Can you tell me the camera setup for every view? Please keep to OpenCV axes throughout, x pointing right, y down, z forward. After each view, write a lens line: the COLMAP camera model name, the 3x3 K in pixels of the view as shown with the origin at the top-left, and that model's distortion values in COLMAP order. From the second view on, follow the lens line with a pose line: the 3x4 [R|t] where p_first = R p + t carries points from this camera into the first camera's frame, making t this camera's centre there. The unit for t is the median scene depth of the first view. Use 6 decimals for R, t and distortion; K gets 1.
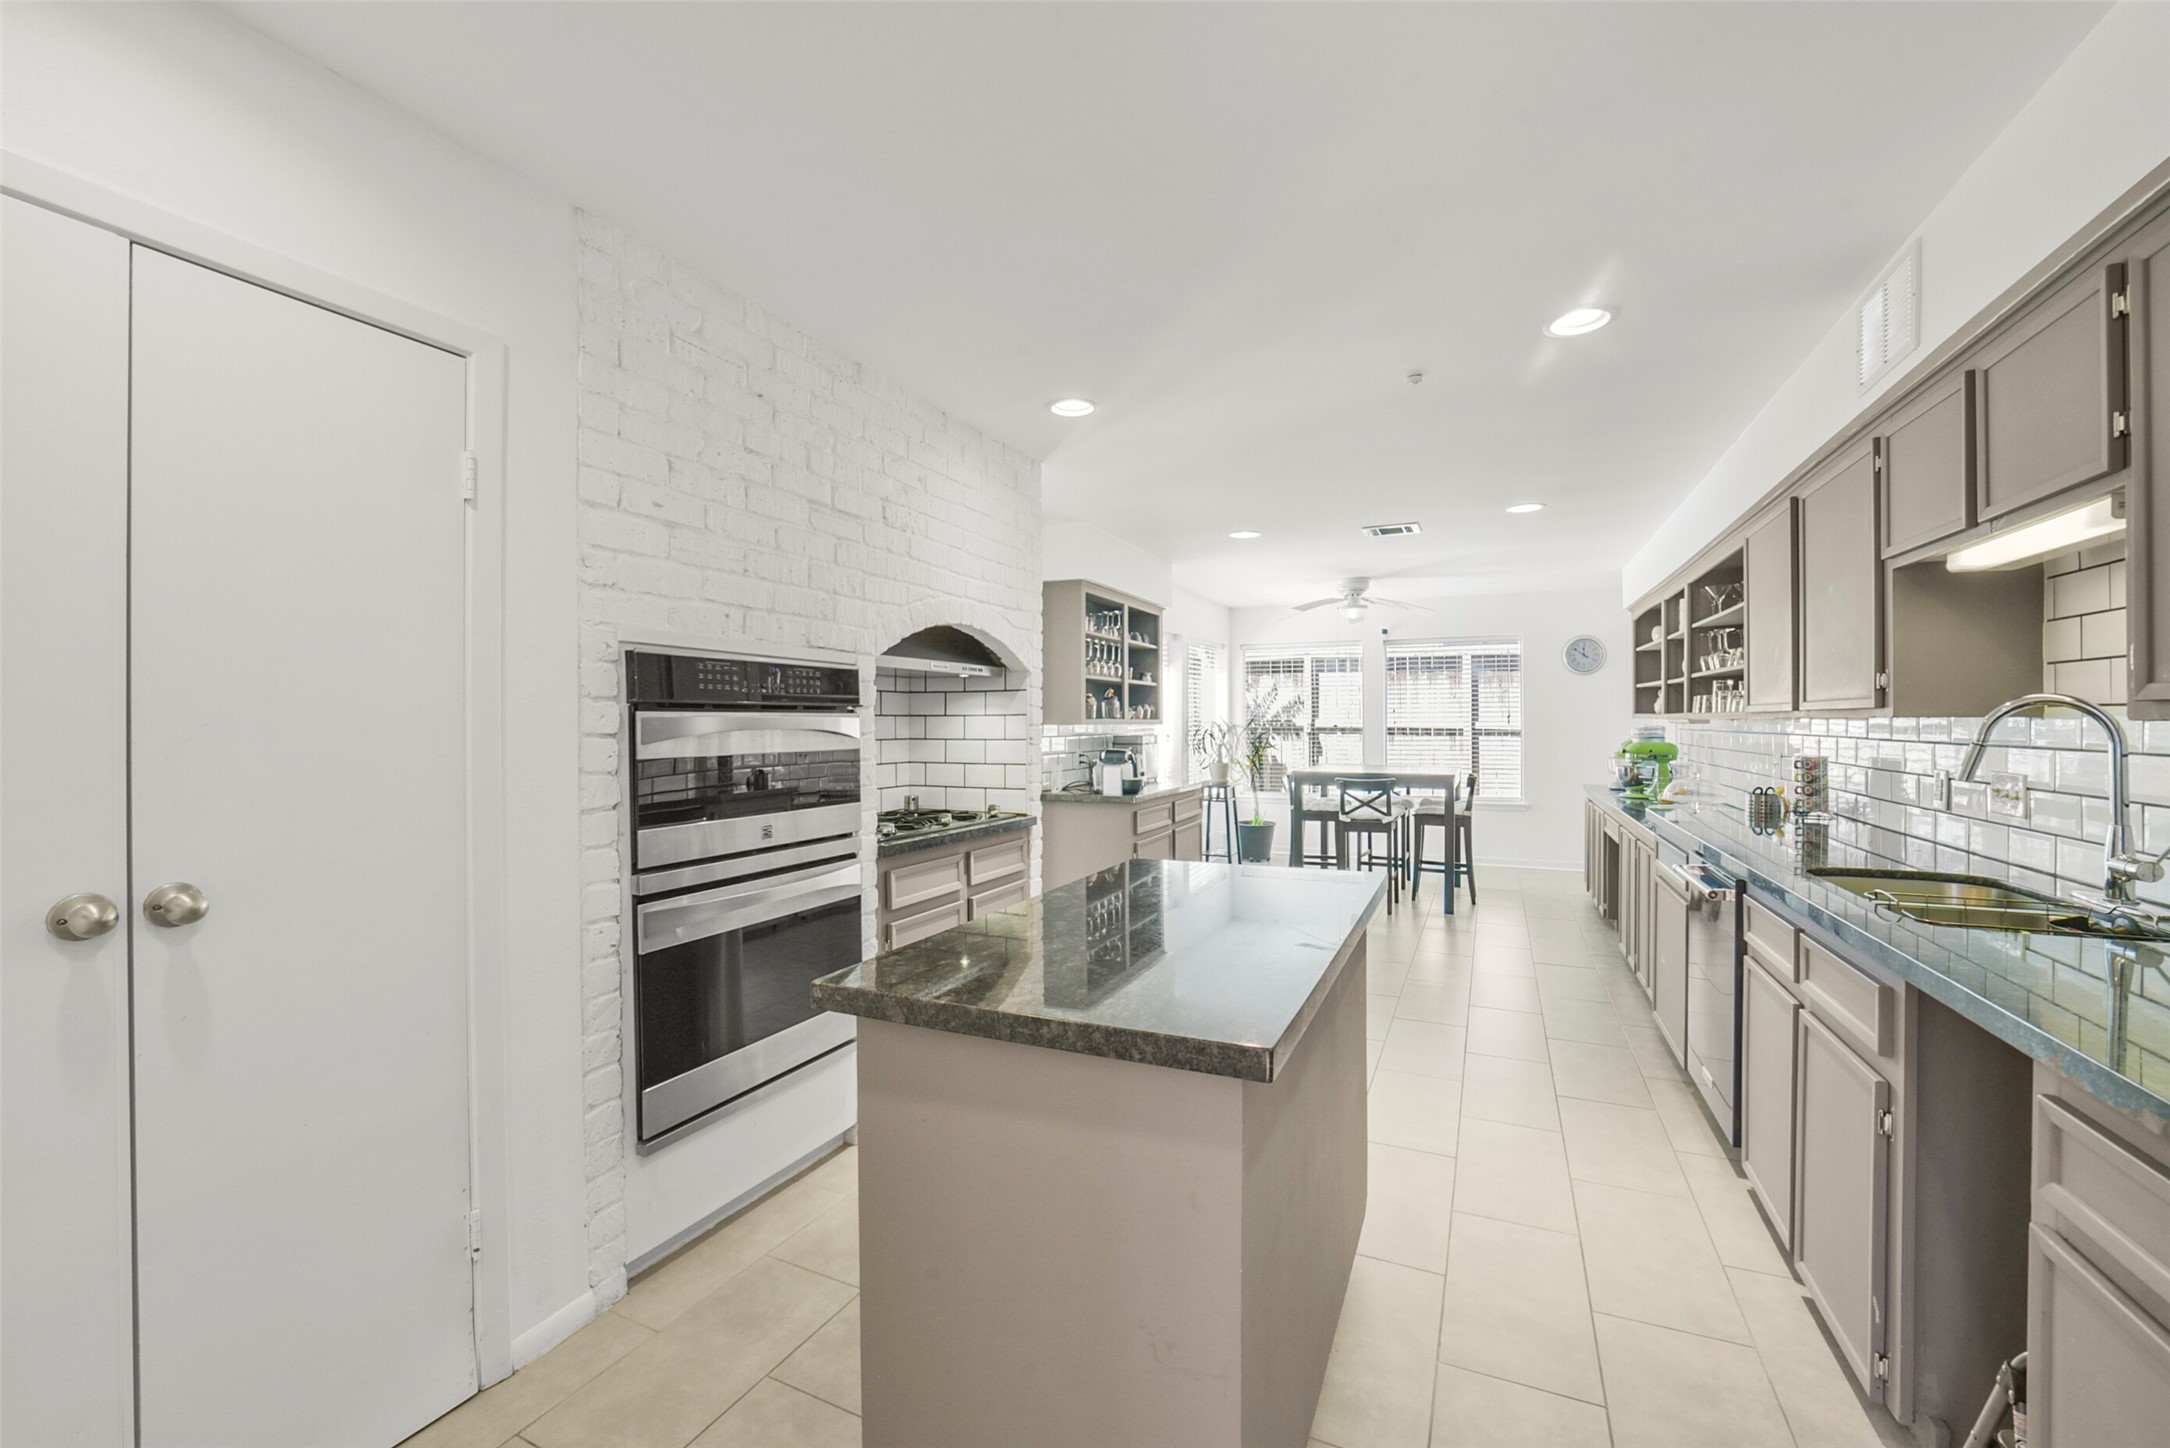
lens RADIAL K [[862.4, 0, 1086.1], [0, 862.4, 727.4], [0, 0, 1]] dist [-0.027914, 0.007122]
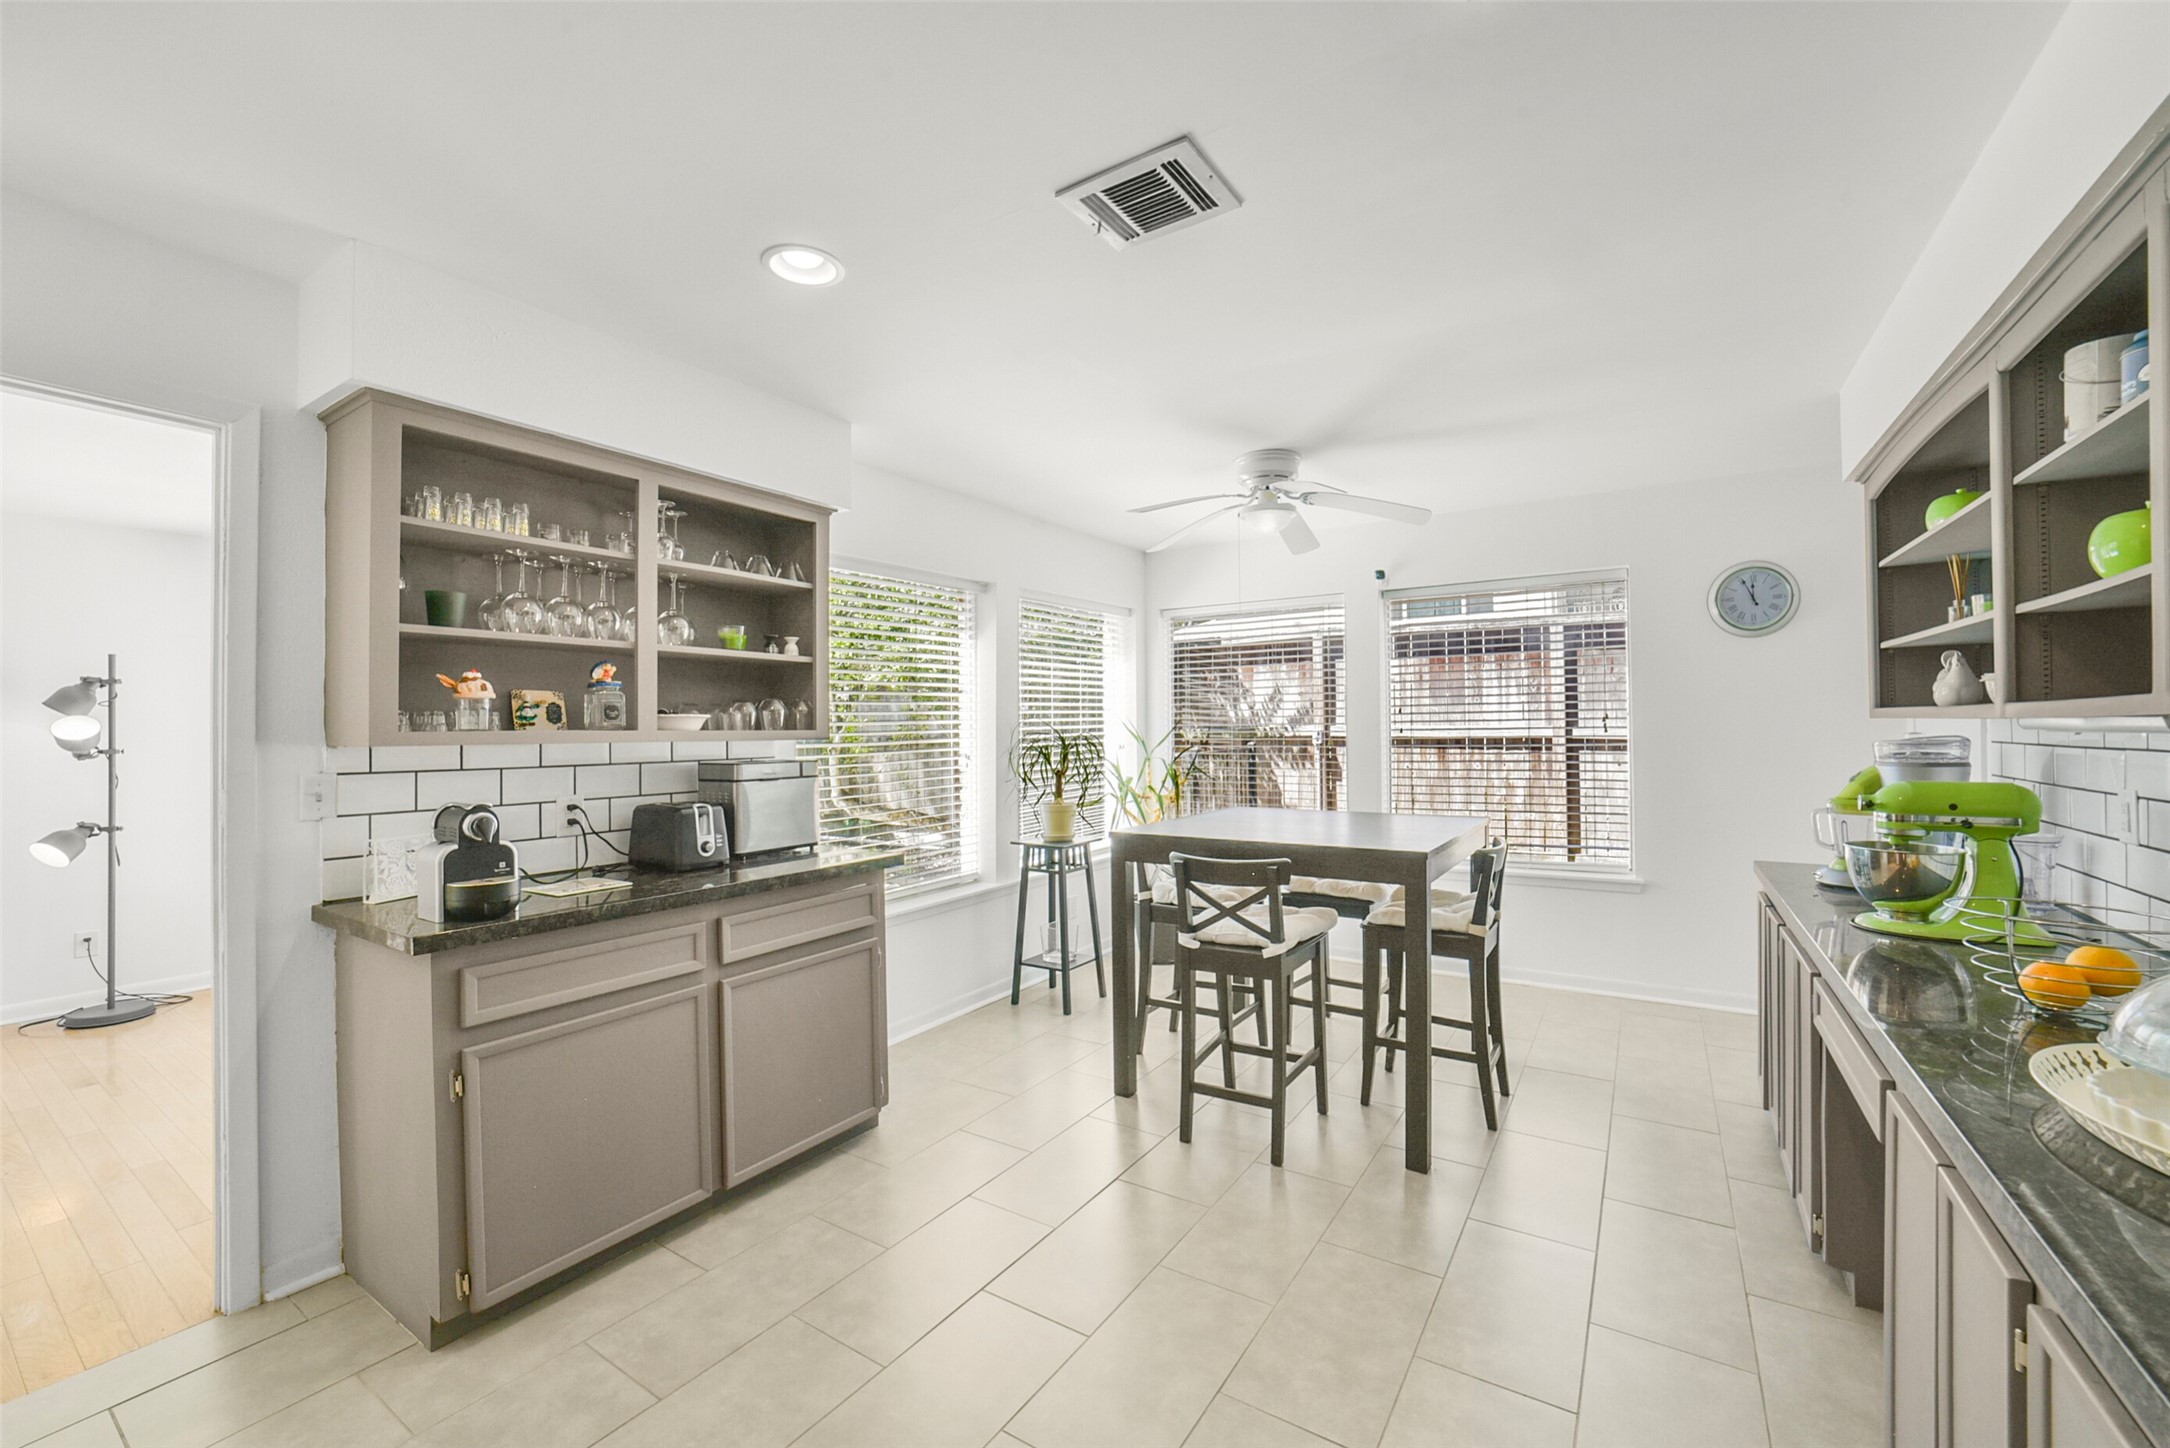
lens RADIAL K [[862.4, 0, 1086.6], [0, 862.4, 728.9], [0, 0, 1]] dist [-0.027914, 0.007122]
pose [[0.990070, -0.008581, -0.140312, 0.312836], [0.007178, 0.999919, -0.010504, -0.003404], [0.140391, 0.009392, 0.990052, 0.533877]]
